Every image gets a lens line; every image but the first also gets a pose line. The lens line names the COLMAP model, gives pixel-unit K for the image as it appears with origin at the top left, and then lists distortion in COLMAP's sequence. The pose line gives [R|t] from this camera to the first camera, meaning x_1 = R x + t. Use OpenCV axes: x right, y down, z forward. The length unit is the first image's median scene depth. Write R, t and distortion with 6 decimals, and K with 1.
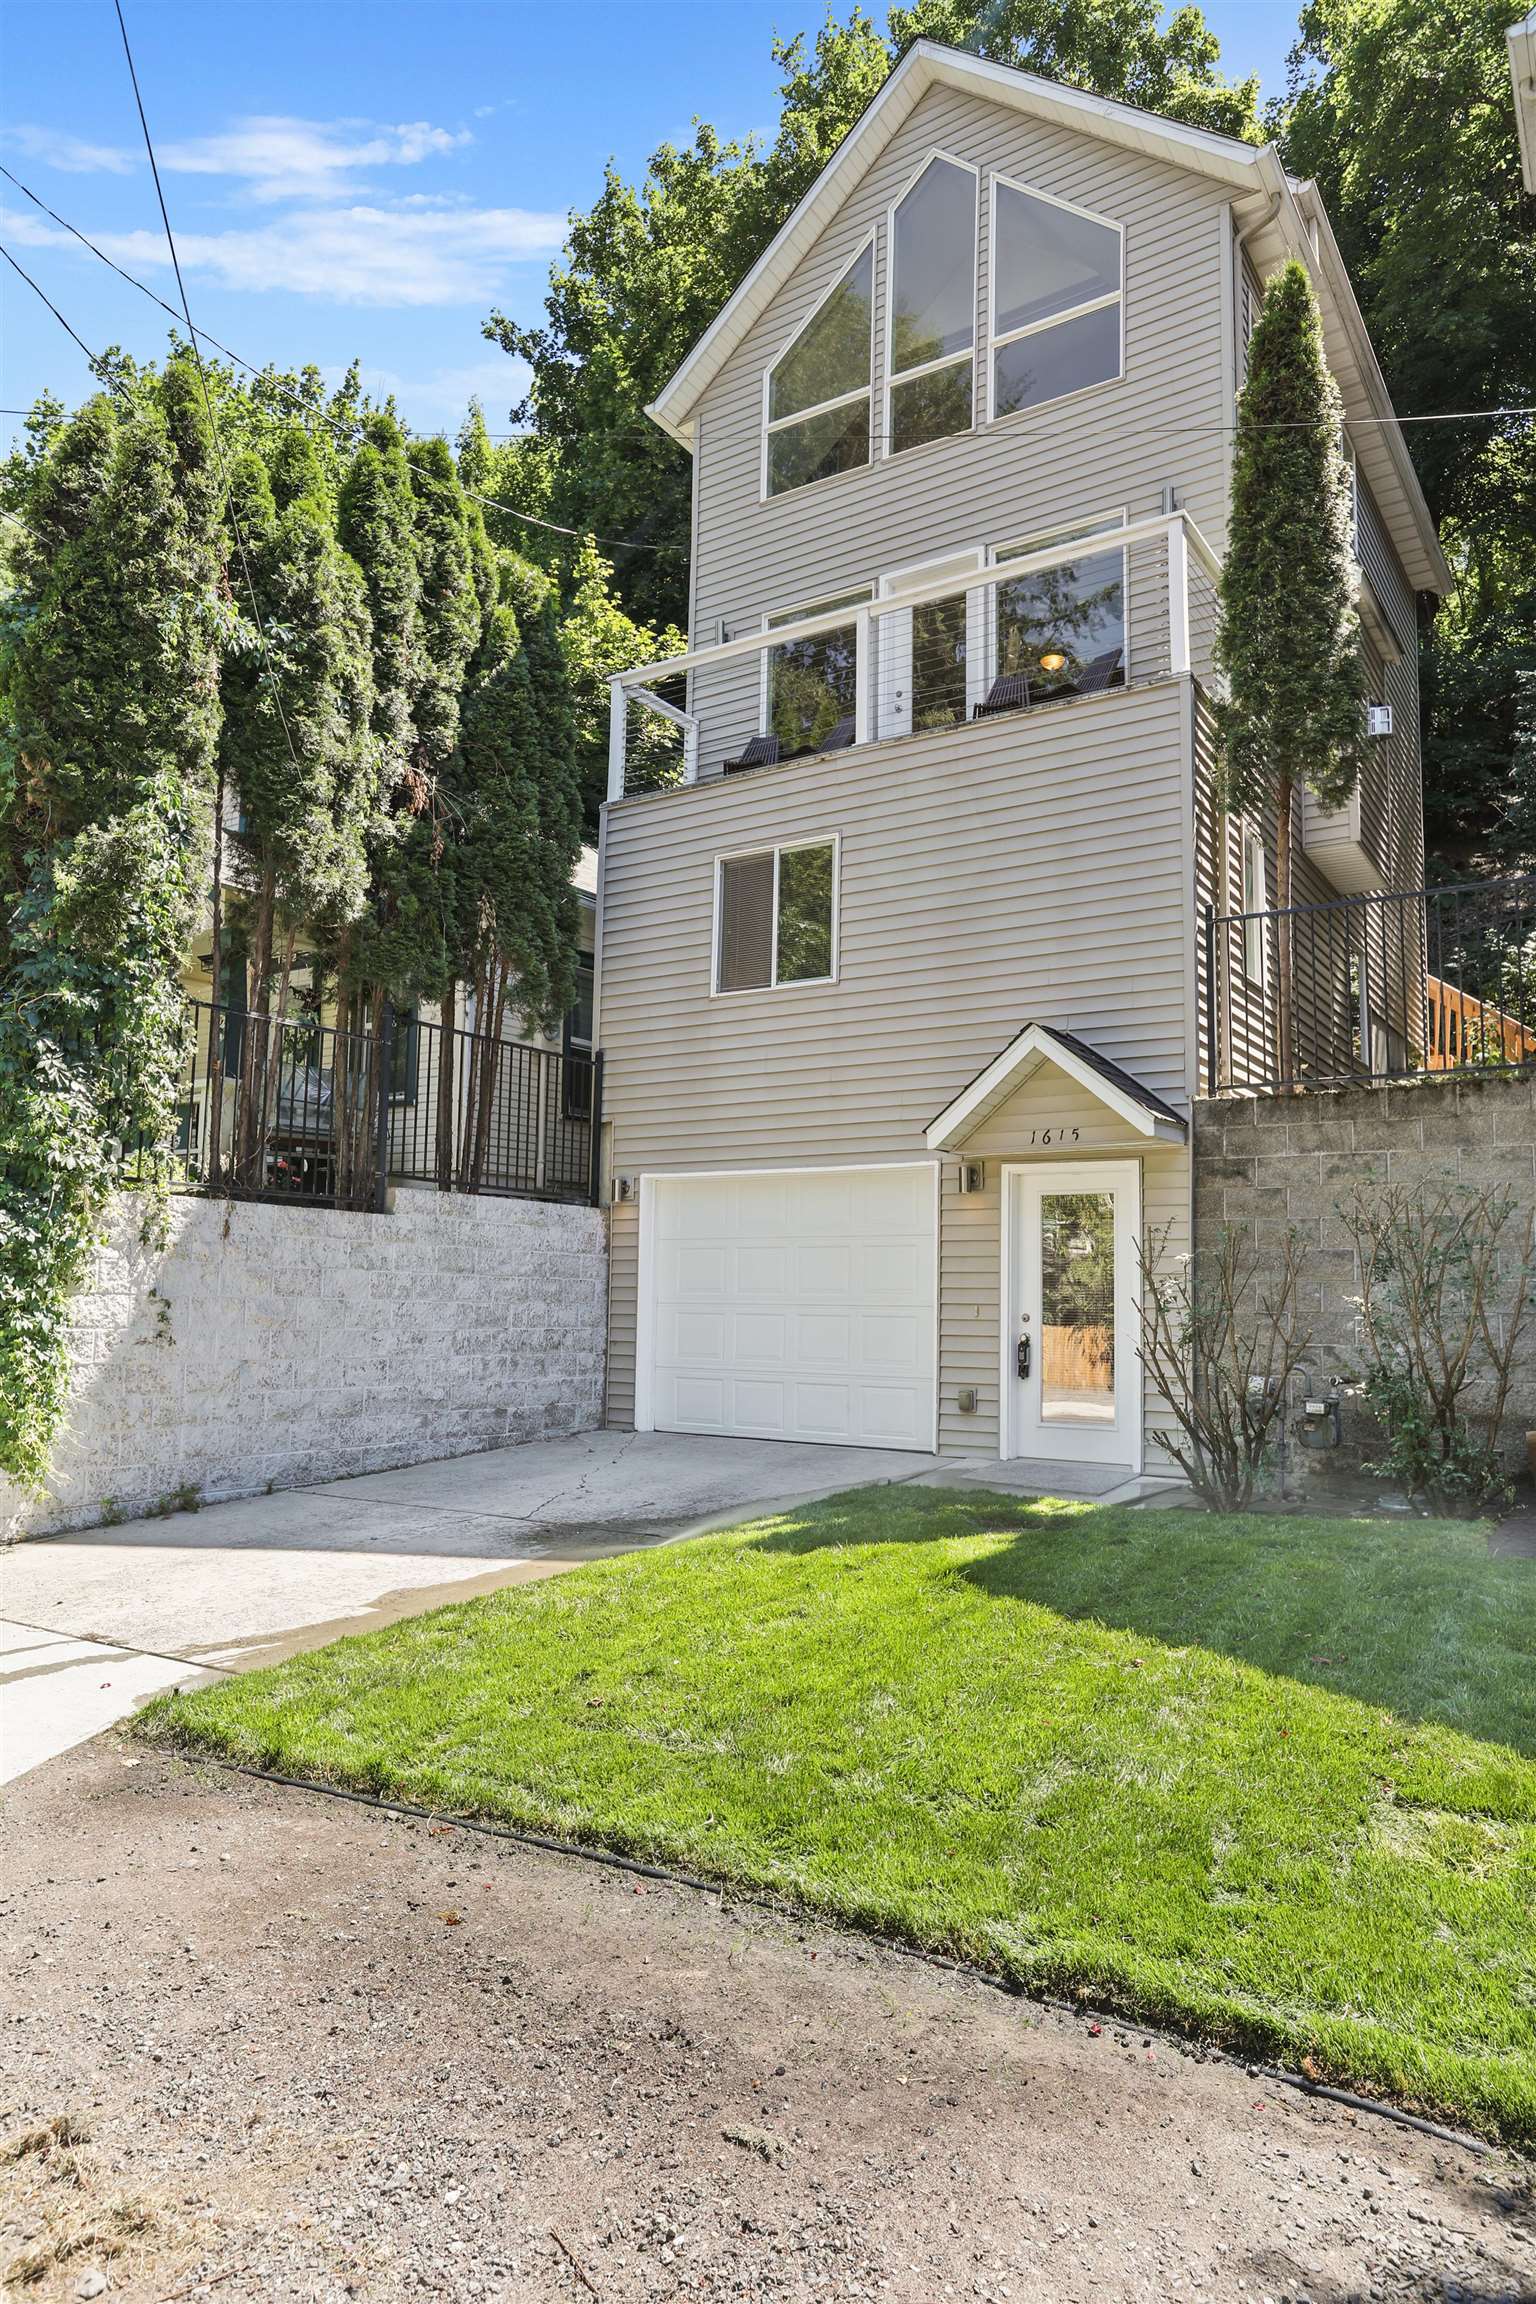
lens RADIAL K [[1449.3, 0, 781.7], [0, 1449.3, 1156.4], [0, 0, 1]] dist [0.002126, 0.005019]
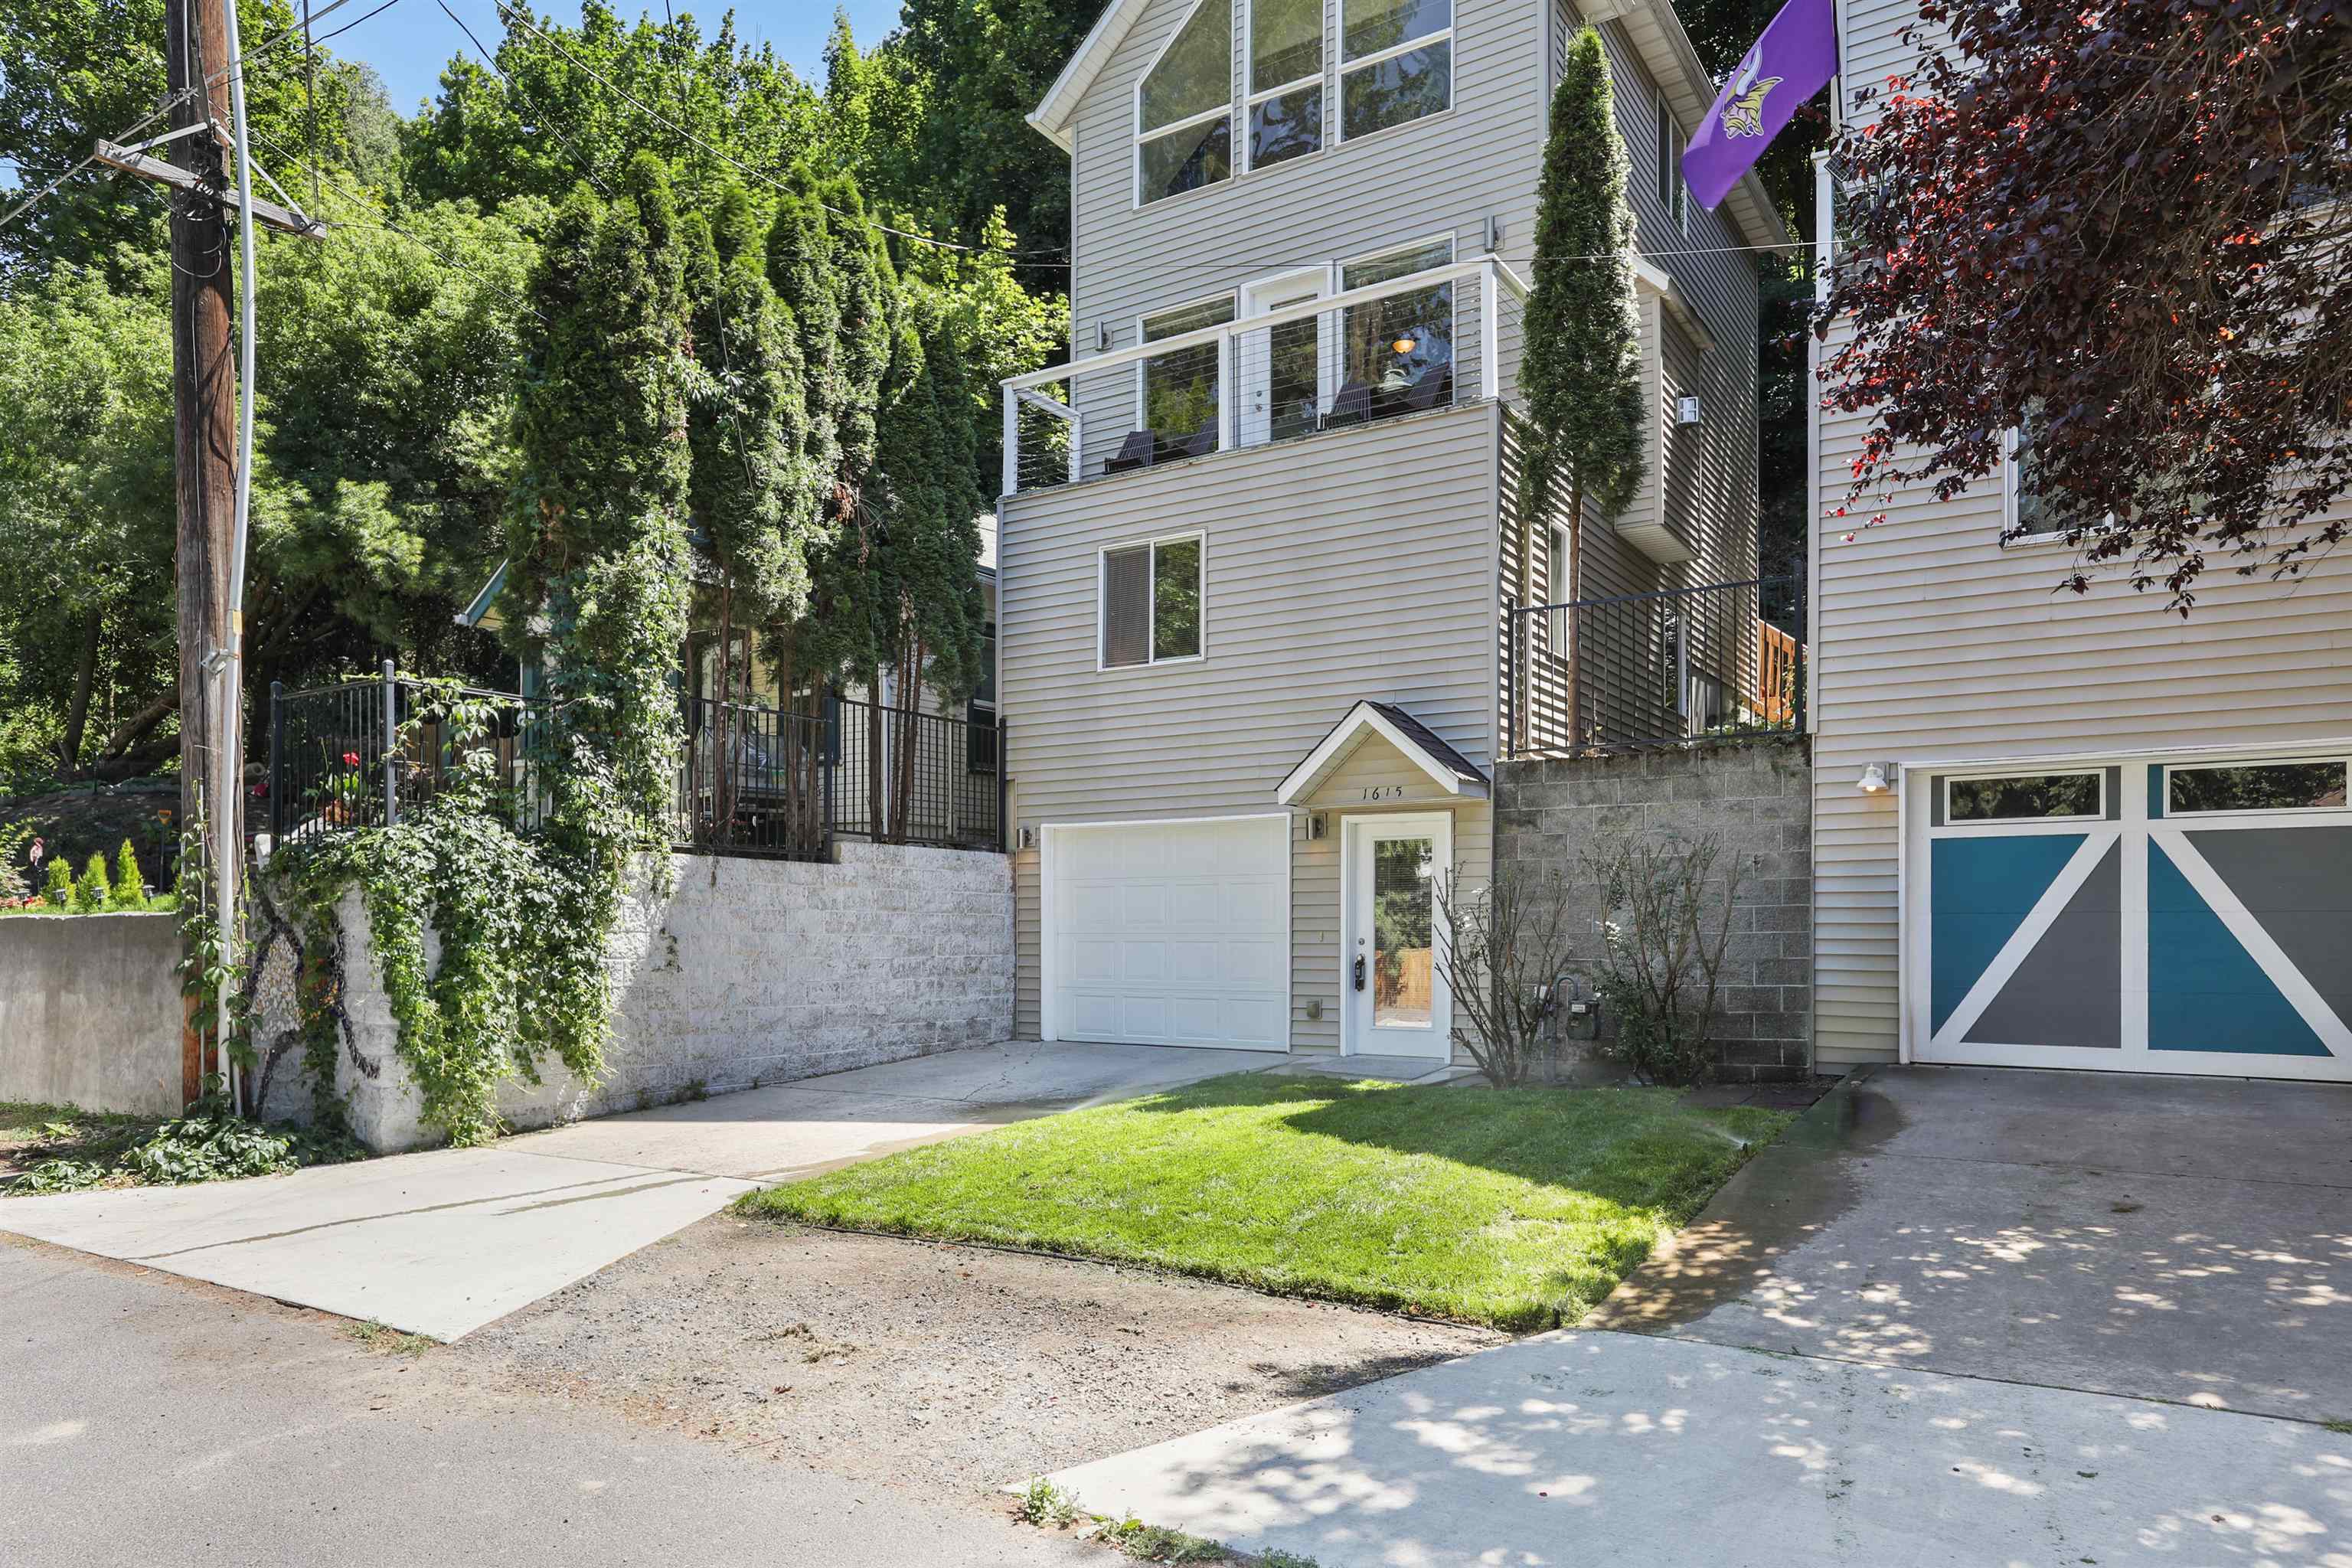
lens RADIAL K [[1479.5, 0, 1167.6], [0, 1479.5, 945.2], [0, 0, 1]] dist [0.002126, 0.005019]
pose [[0.999899, -0.013502, -0.004332, 0.012050], [0.013893, 0.993982, 0.108655, -0.025045], [0.002839, -0.108704, 0.994070, -0.258426]]
